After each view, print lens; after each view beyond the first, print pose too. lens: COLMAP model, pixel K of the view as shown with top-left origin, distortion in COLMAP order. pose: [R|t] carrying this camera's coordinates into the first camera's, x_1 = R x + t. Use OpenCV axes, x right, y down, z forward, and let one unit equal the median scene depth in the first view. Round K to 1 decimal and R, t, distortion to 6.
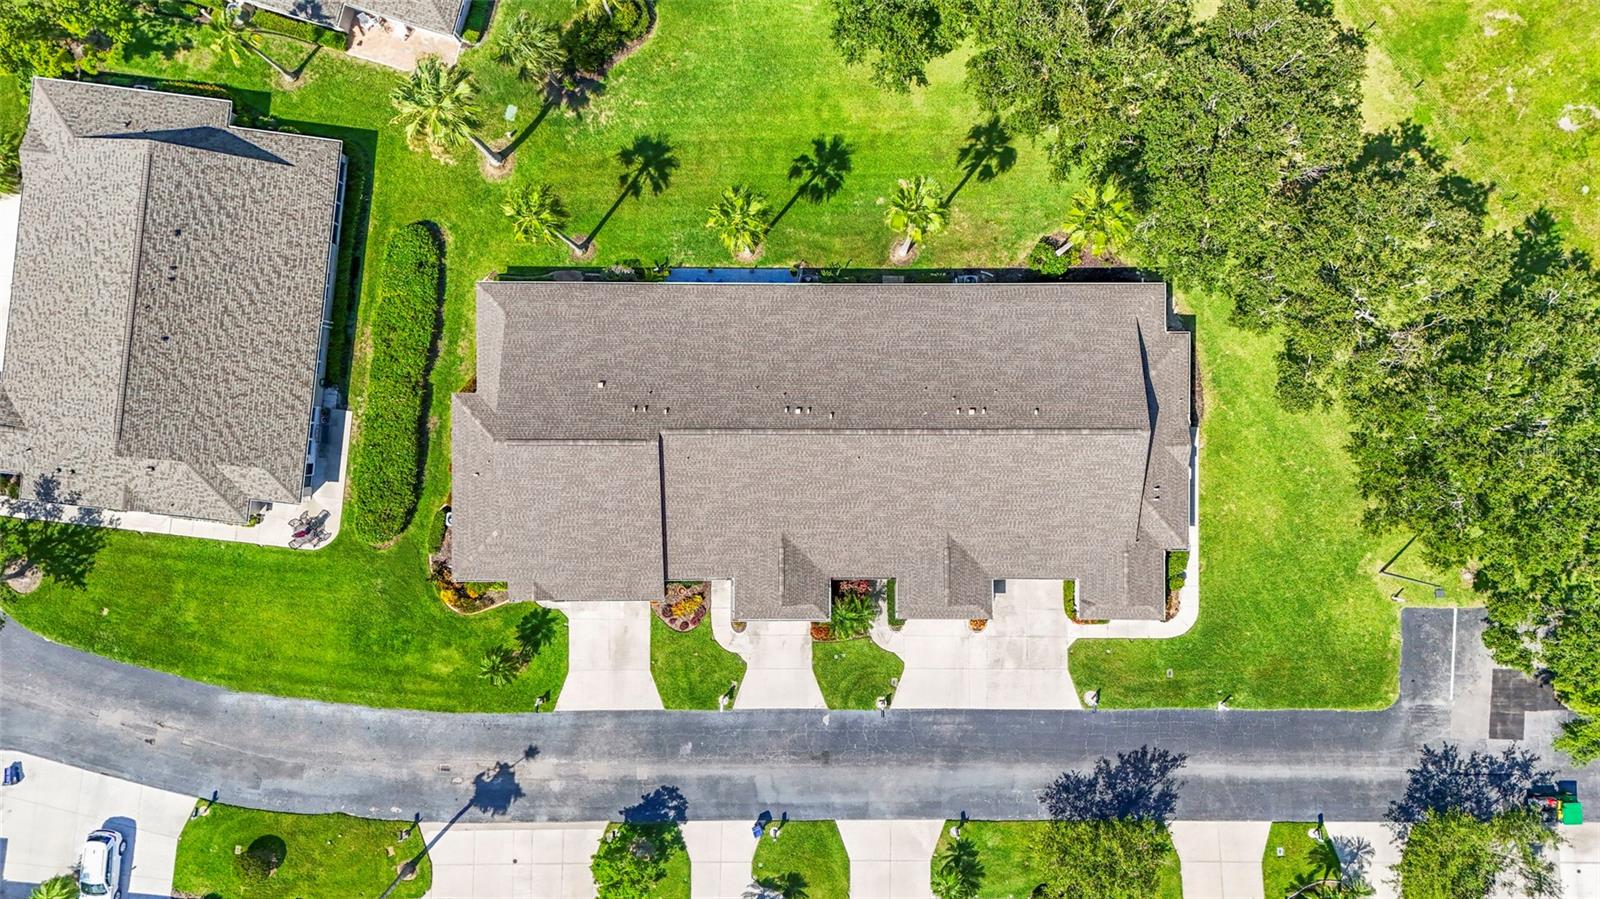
lens RADIAL K [[1198.8, 0, 800.0], [0, 1198.8, 449.5], [0, 0, 1]] dist [0.107125, -0.145107]
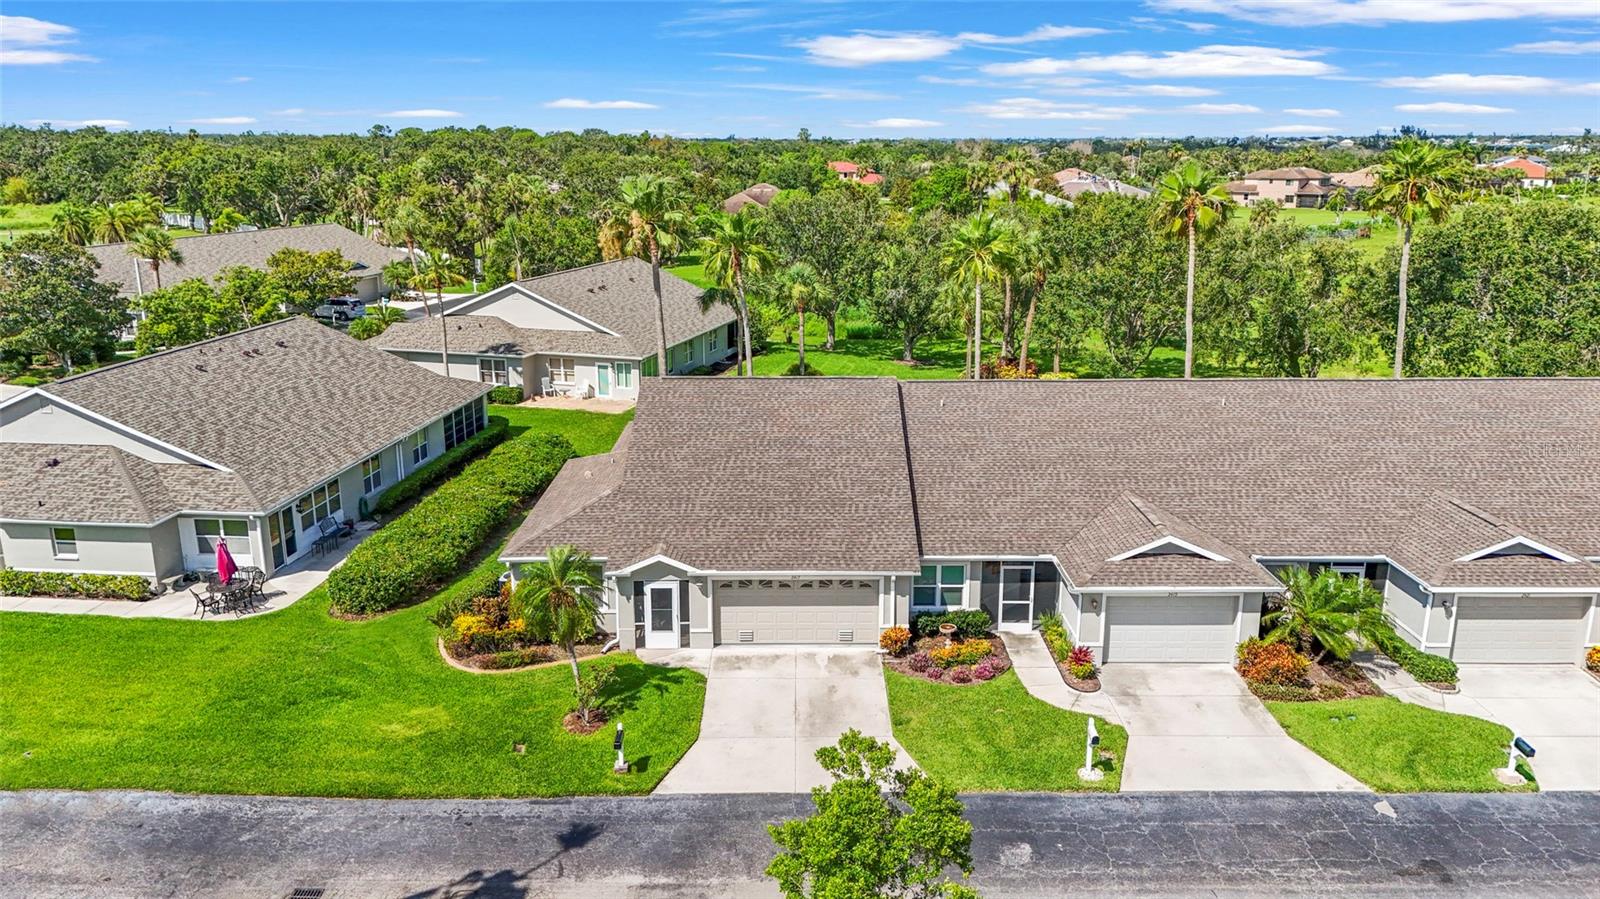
lens RADIAL K [[1198.8, 0, 800.0], [0, 1198.8, 449.5], [0, 0, 1]] dist [0.107125, -0.145107]
pose [[0.999839, -0.017421, 0.004343, -0.156468], [0.008052, 0.218842, -0.975727, 0.563682], [0.016047, 0.975605, 0.218947, 0.810837]]
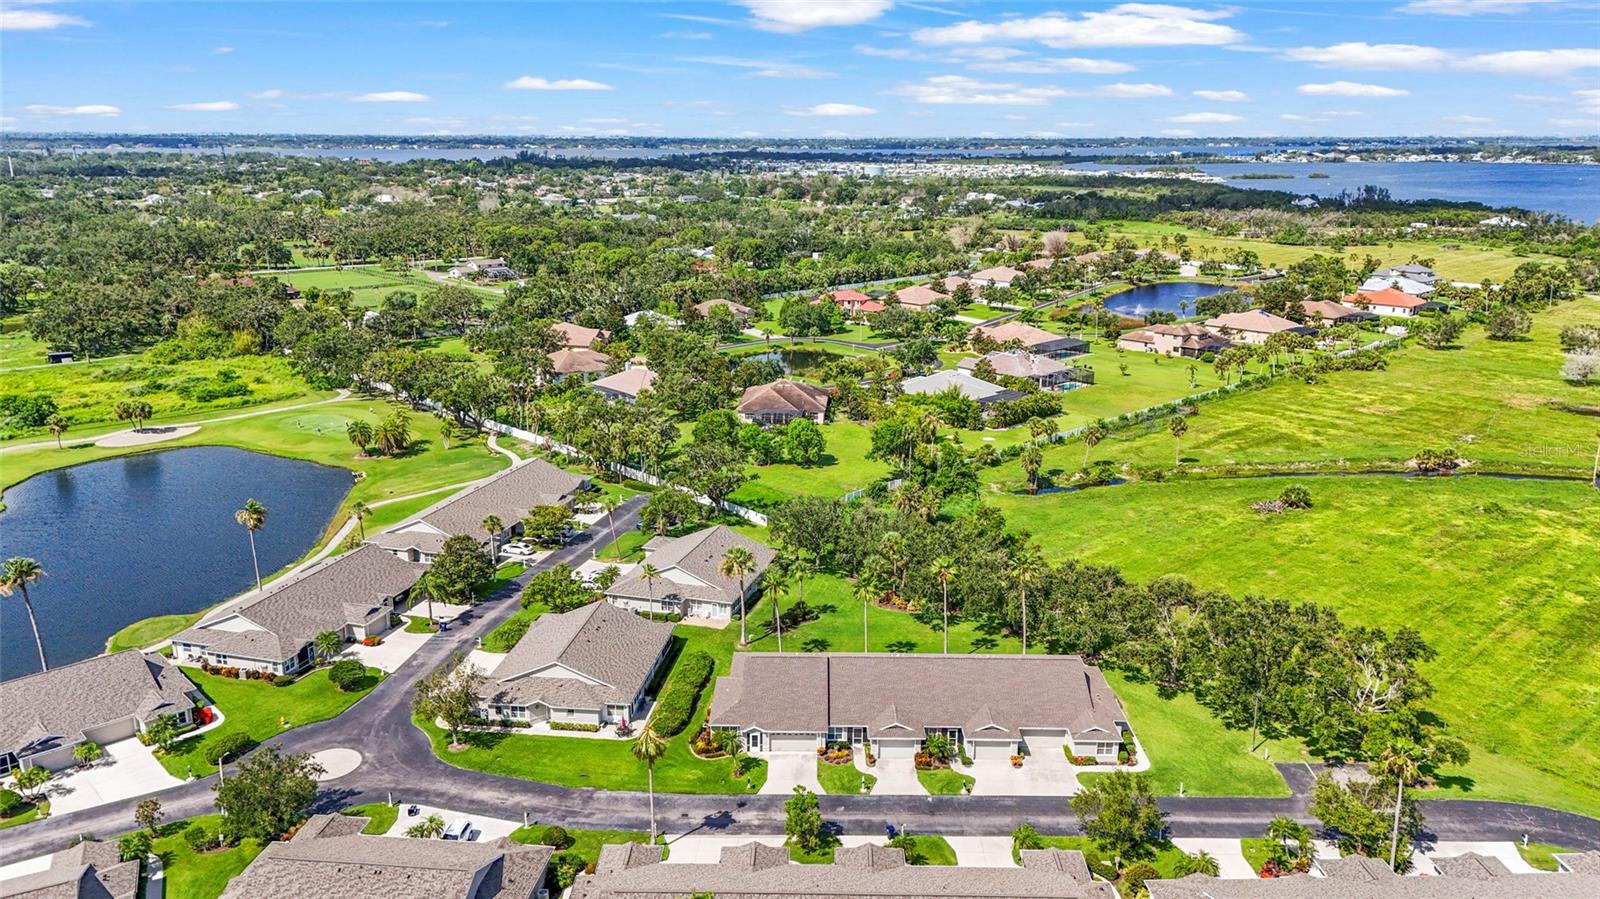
lens RADIAL K [[1198.8, 0, 800.0], [0, 1198.8, 449.5], [0, 0, 1]] dist [0.107125, -0.145107]
pose [[0.999857, -0.011368, -0.012482, -0.121996], [-0.009600, 0.225325, -0.974236, 1.652772], [0.013888, 0.974217, 0.225184, 0.205189]]
